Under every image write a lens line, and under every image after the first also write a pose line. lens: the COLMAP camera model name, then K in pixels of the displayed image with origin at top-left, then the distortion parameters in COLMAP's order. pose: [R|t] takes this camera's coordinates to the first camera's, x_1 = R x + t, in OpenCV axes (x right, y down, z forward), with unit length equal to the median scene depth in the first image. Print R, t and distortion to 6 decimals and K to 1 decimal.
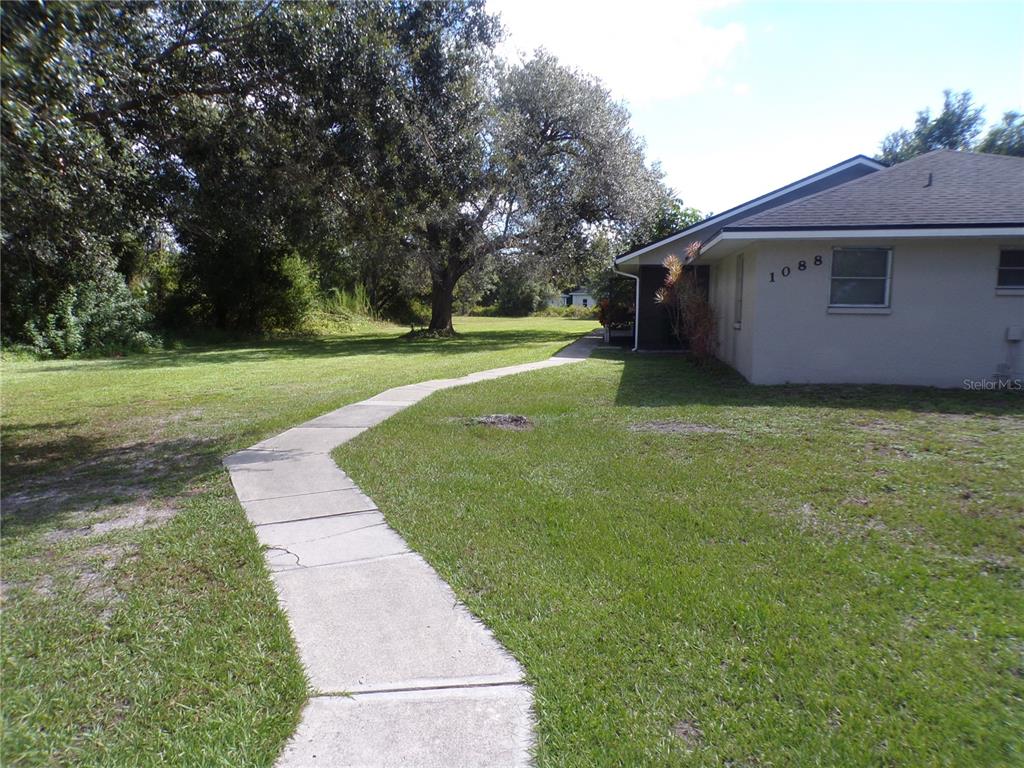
lens RADIAL K [[698.5, 0, 514.1], [0, 698.5, 387.5], [0, 0, 1]] dist [0.002190, -0.004043]
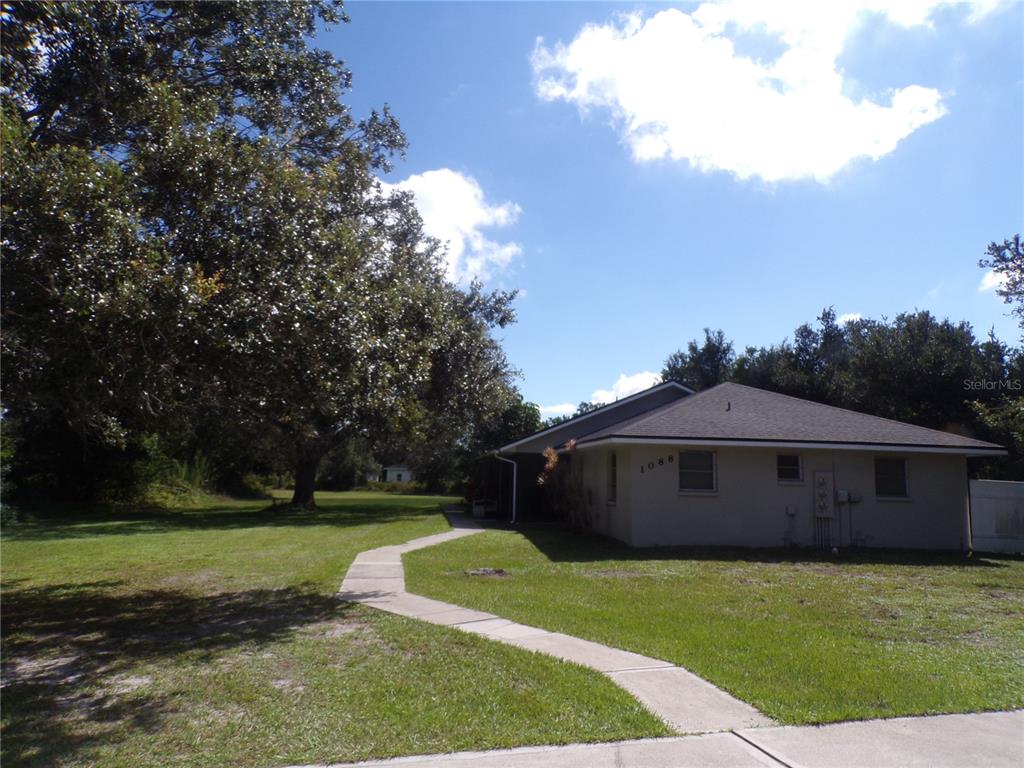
lens RADIAL K [[698.5, 0, 509.5], [0, 698.5, 383.7], [0, 0, 1]] dist [0.002190, -0.004043]
pose [[0.957288, 0.056967, 0.283469, -0.183281], [0.015838, 0.968595, -0.248137, 0.013771], [-0.288703, 0.242029, 0.926322, -0.172246]]
